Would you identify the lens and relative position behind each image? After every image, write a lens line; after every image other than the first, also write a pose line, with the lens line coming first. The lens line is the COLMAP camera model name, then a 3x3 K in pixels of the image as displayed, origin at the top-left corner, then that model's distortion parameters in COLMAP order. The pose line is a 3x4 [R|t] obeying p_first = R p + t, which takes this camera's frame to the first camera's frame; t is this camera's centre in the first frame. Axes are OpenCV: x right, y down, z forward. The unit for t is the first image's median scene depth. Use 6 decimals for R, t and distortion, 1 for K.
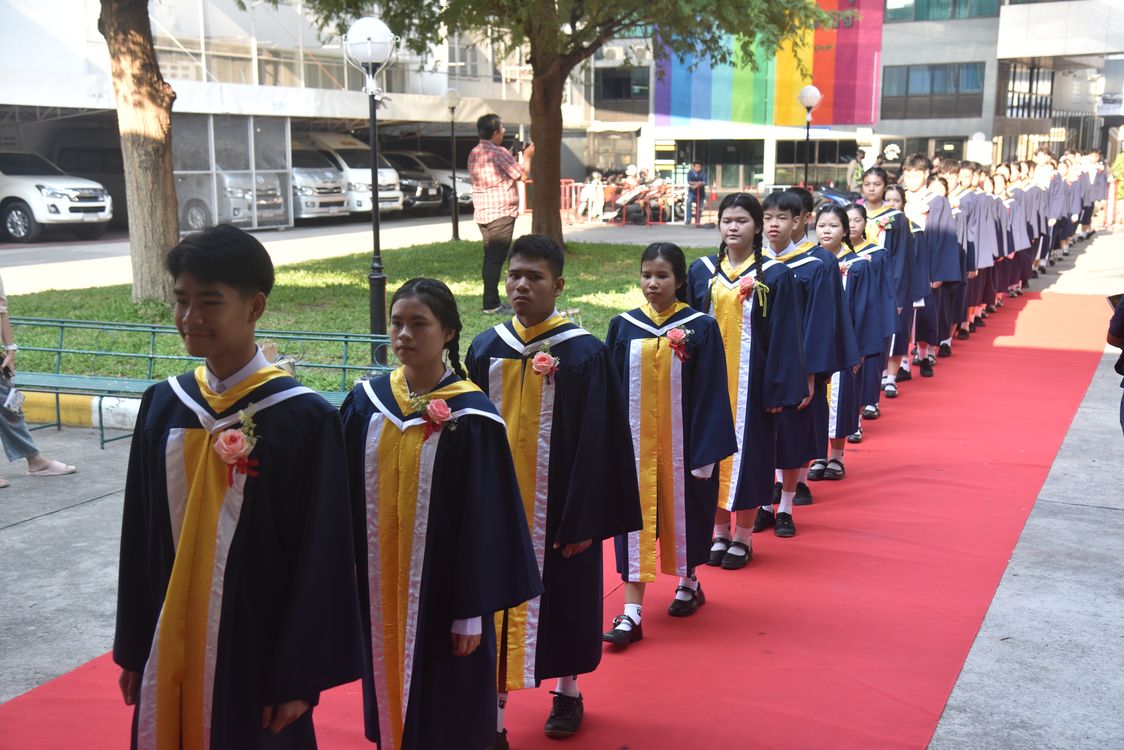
lens RADIAL K [[1544.8, 0, 562.0], [0, 1544.8, 375.0], [0, 0, 1]] dist [0.023519, 1.079365]
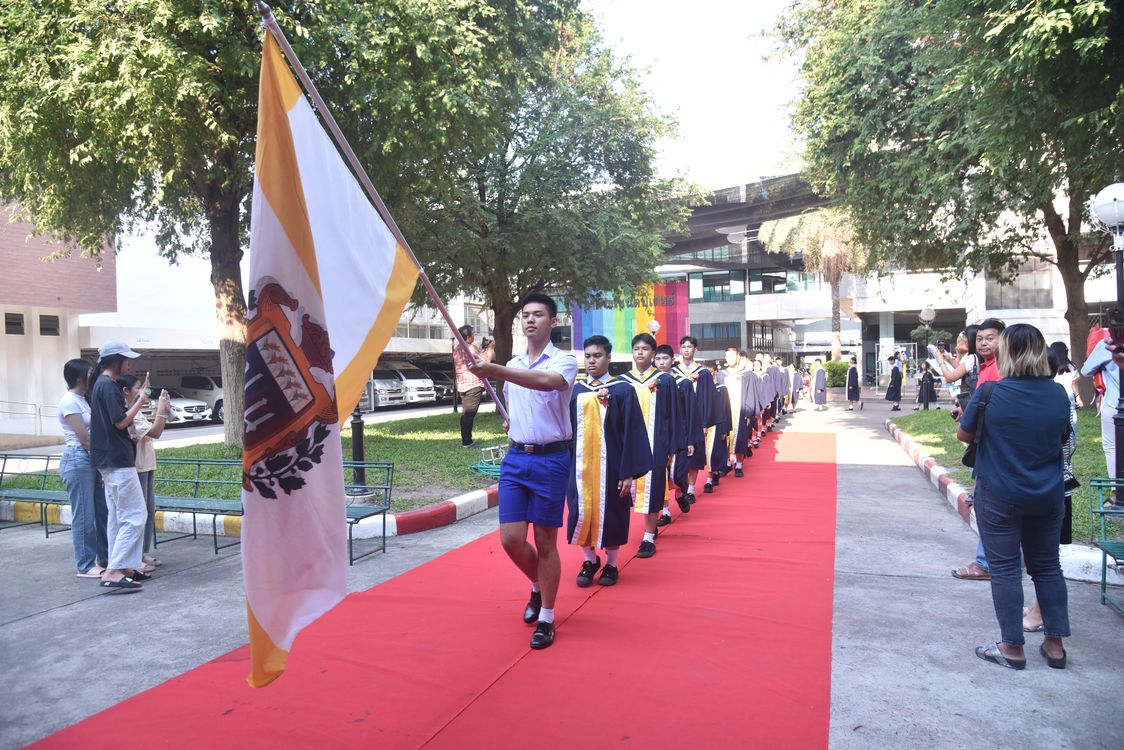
lens RADIAL K [[775.5, 0, 562.0], [0, 775.5, 375.0], [0, 0, 1]] dist [-0.060360, 0.006956]
pose [[0.999039, -0.024032, 0.036648, 0.036363], [0.029145, 0.988846, -0.146061, 0.002758], [-0.032729, 0.146988, 0.988597, 0.229244]]
